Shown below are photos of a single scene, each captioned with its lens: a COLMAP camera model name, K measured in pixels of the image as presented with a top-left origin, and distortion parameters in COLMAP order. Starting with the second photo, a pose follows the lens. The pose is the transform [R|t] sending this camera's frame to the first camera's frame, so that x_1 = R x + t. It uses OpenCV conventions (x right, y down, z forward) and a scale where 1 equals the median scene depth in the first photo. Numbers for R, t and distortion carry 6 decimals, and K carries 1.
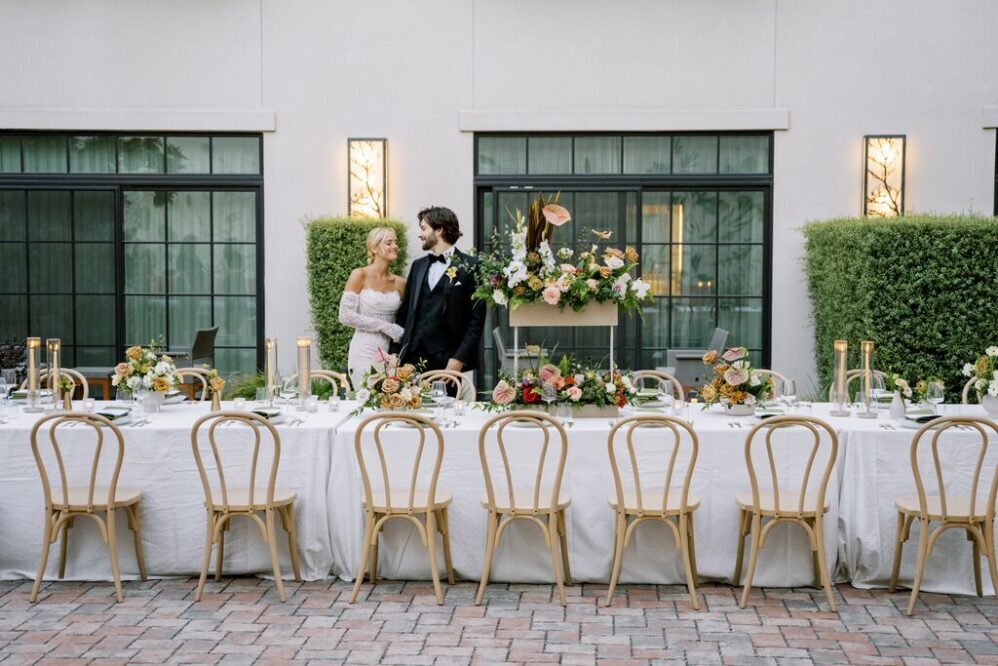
lens RADIAL K [[1485.1, 0, 499.0], [0, 1485.1, 333.0], [0, 0, 1]] dist [0.009469, 0.002588]
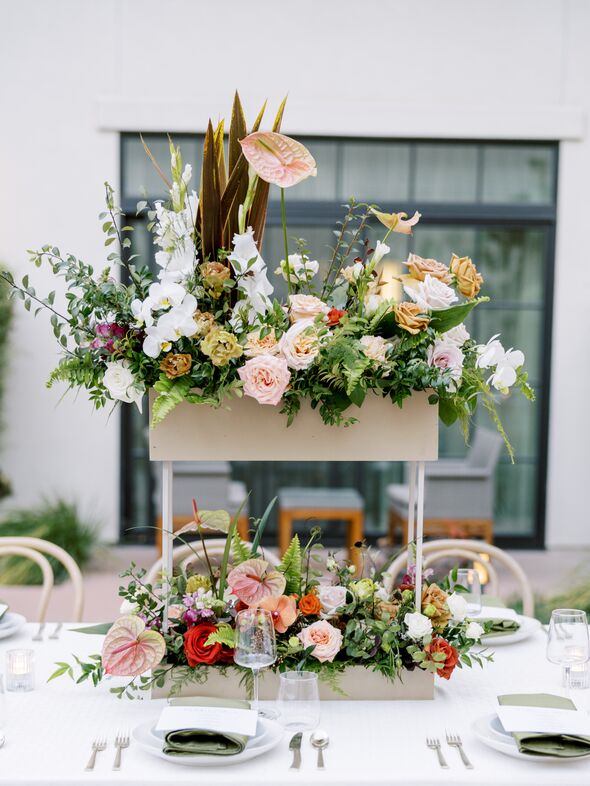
lens RADIAL K [[581.5, 0, 258.3], [0, 581.5, 395.3], [0, 0, 1]] dist [-0.000549, -0.001304]
pose [[0.992687, 0.006386, 0.120546, 0.016663], [-0.007595, 0.999925, 0.009579, -0.022609], [-0.120476, -0.010424, 0.992661, 0.856559]]
